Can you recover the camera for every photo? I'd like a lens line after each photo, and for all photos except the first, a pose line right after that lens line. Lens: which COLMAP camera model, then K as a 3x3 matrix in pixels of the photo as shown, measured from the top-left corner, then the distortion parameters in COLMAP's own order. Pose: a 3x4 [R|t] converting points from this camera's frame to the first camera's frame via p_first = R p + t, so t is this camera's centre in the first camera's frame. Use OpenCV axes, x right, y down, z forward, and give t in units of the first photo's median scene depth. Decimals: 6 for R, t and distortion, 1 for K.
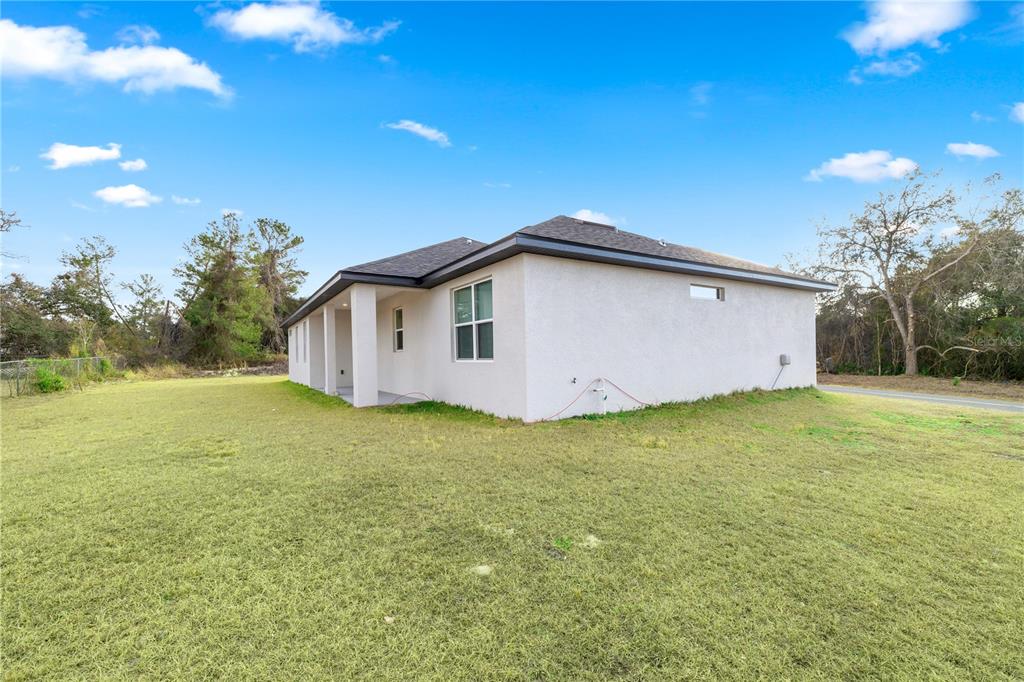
lens RADIAL K [[435.8, 0, 517.9], [0, 435.8, 349.9], [0, 0, 1]] dist [-0.000226, 0.000010]
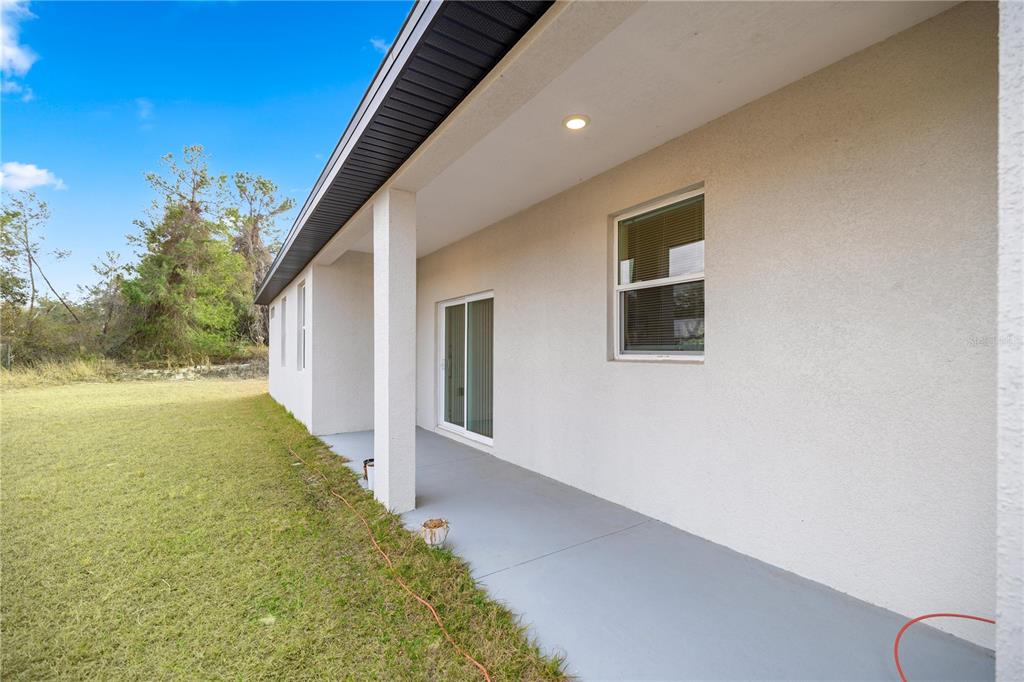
lens RADIAL K [[435.8, 0, 508.2], [0, 435.8, 340.2], [0, 0, 1]] dist [-0.000226, 0.000010]
pose [[0.999748, 0.020840, 0.008326, -0.153743], [-0.020749, 0.999726, -0.010876, -0.001934], [-0.008551, 0.010701, 0.999906, 0.302068]]
